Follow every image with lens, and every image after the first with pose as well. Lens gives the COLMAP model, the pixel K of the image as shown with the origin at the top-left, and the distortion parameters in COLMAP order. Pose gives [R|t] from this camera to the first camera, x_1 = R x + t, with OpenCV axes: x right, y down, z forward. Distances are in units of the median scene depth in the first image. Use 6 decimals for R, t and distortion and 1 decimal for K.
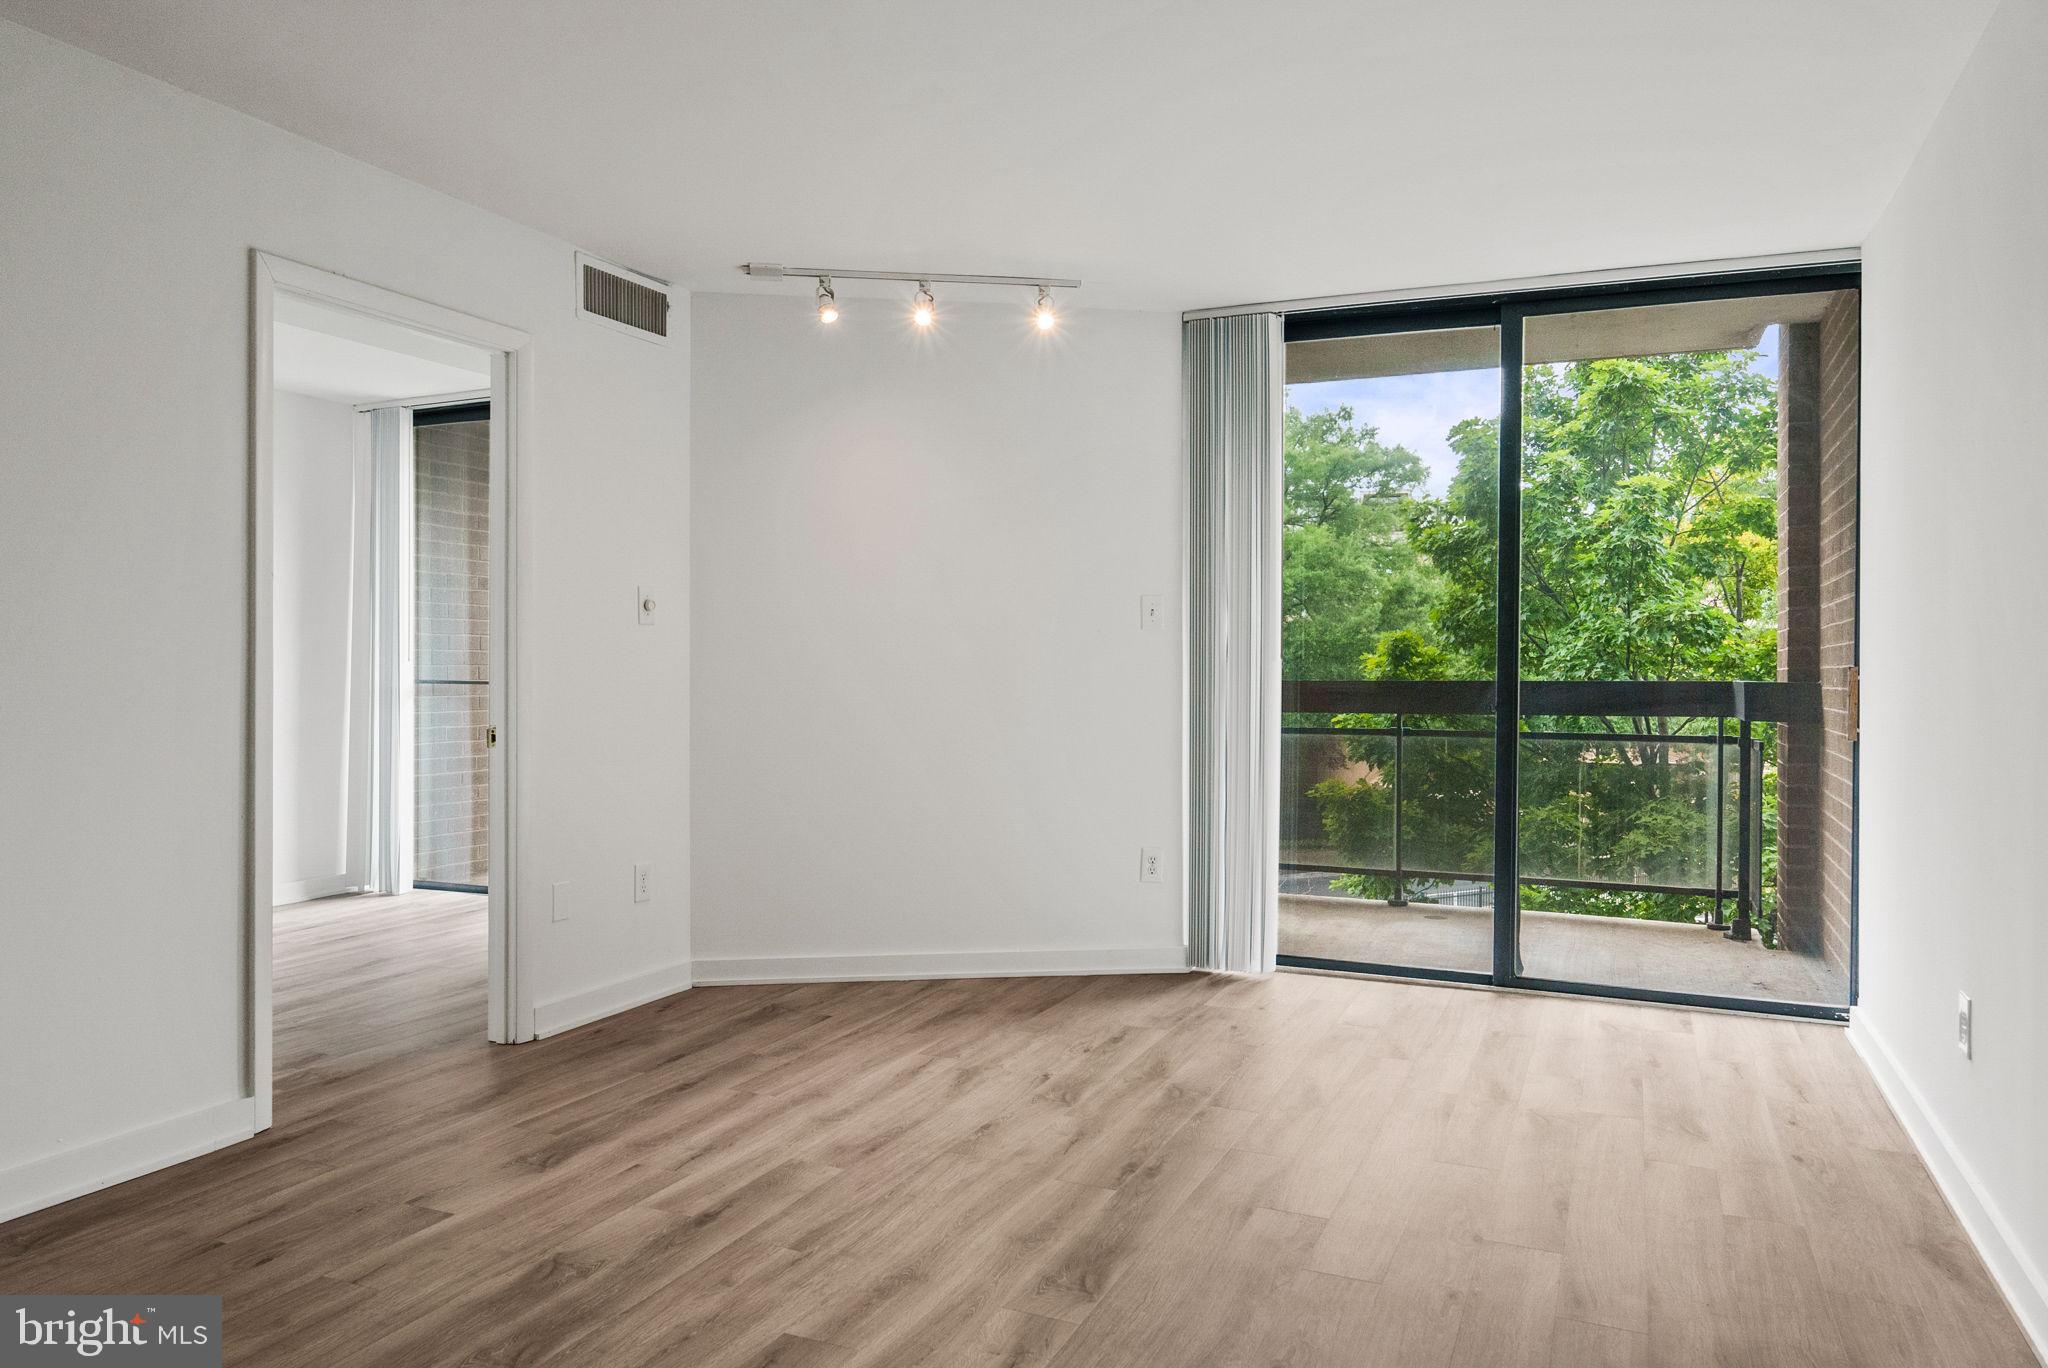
lens RADIAL K [[1361.2, 0, 1024.6], [0, 1361.2, 676.8], [0, 0, 1]] dist [-0.005698, 0.000155]
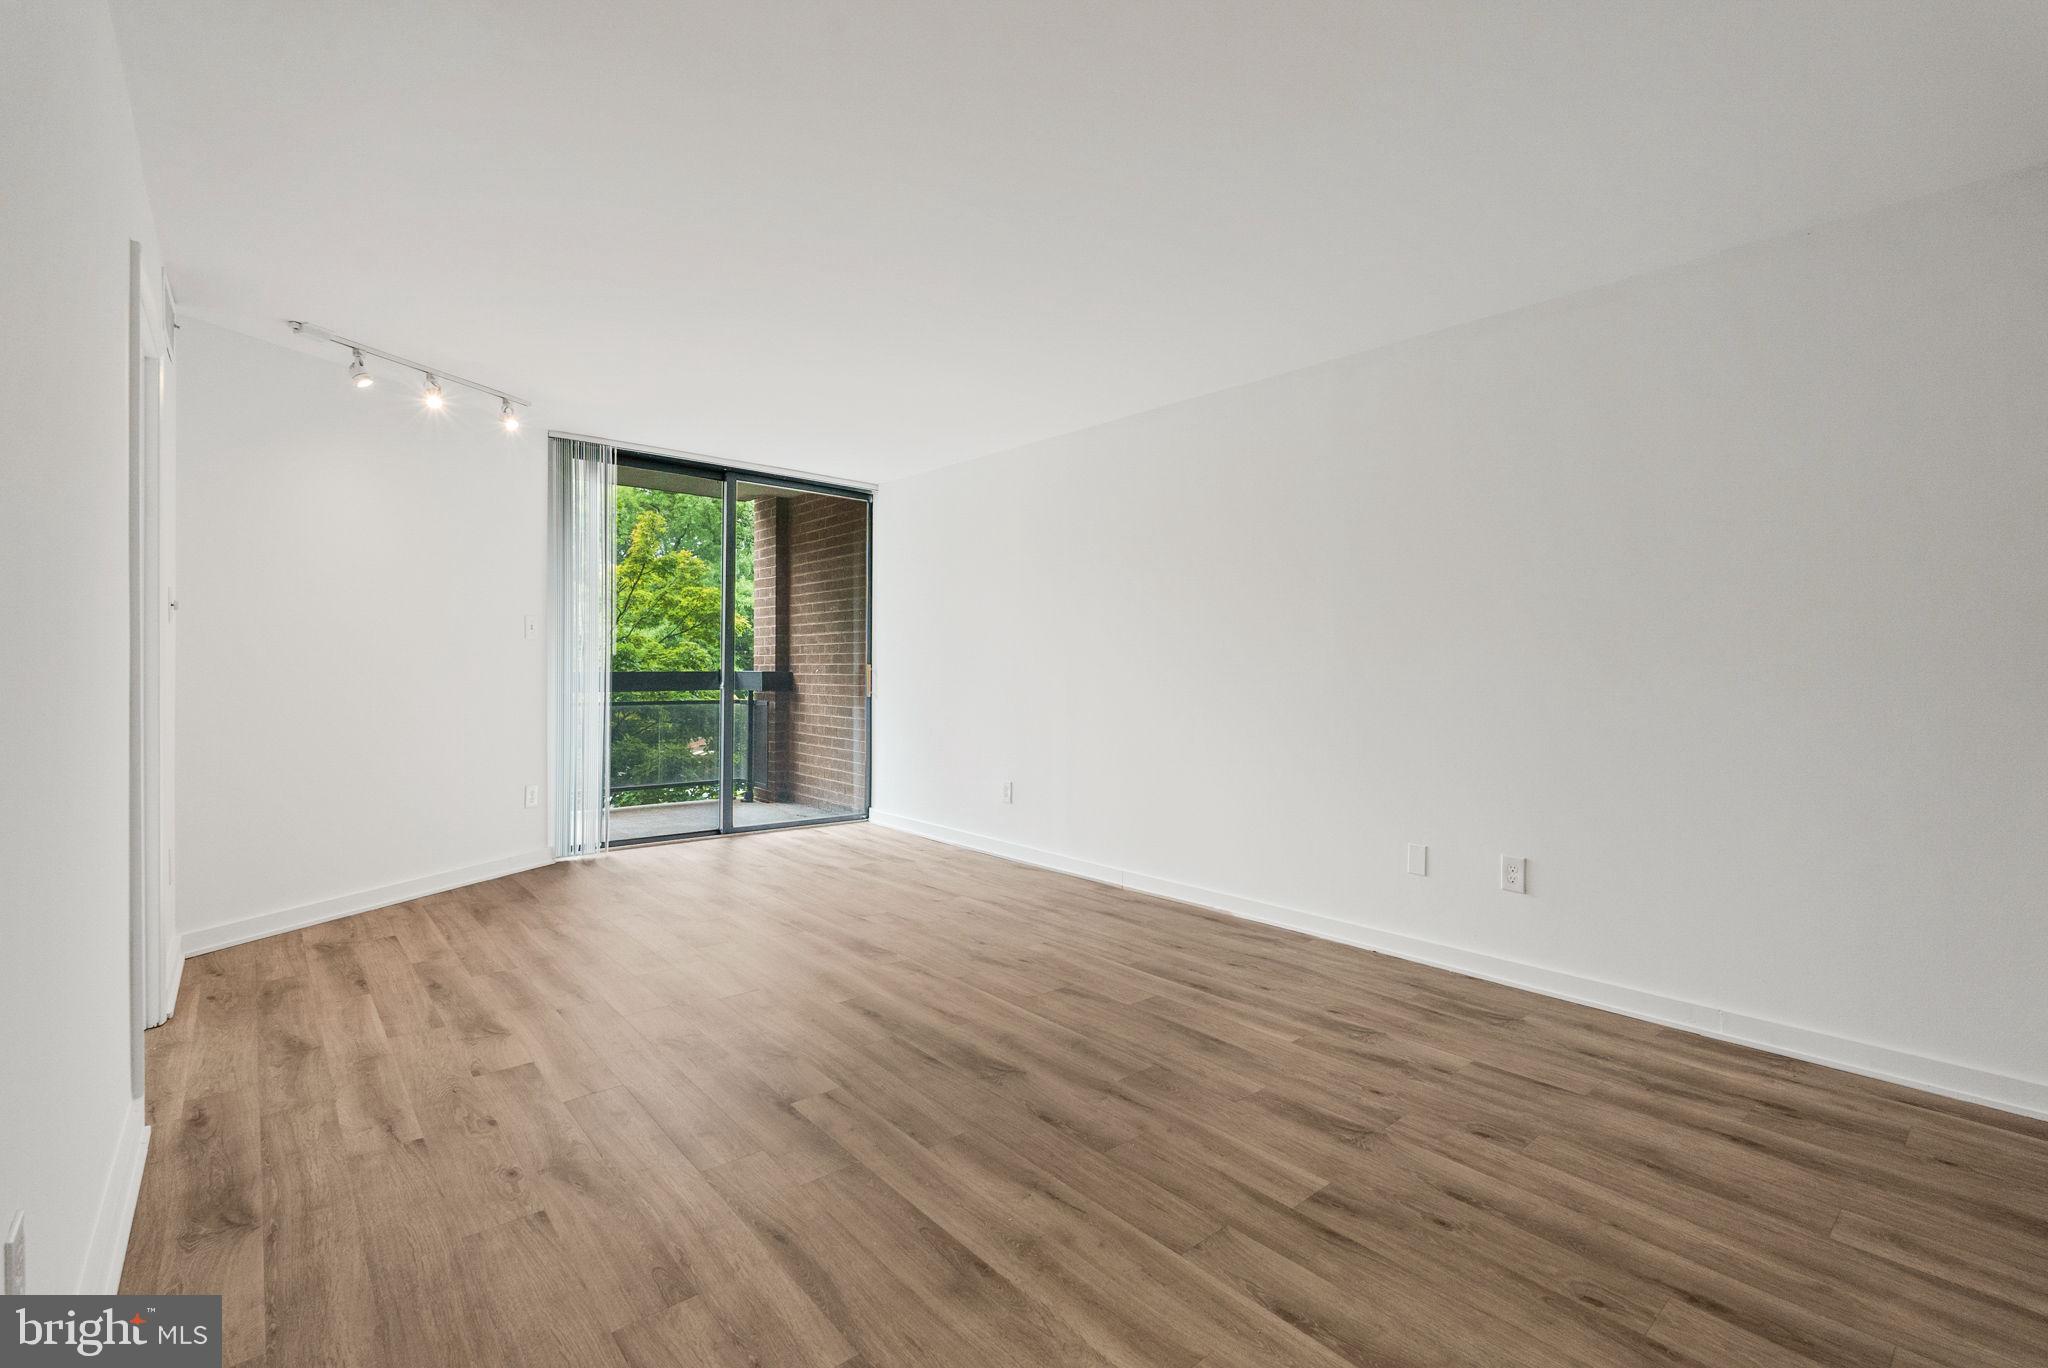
lens RADIAL K [[902.3, 0, 1027.8], [0, 902.3, 671.4], [0, 0, 1]] dist [-0.002654, 0.000040]
pose [[0.434117, -0.005190, 0.900842, -0.735771], [0.001775, 0.999986, 0.004906, -0.003698], [-0.900855, -0.000531, 0.434120, 0.106725]]
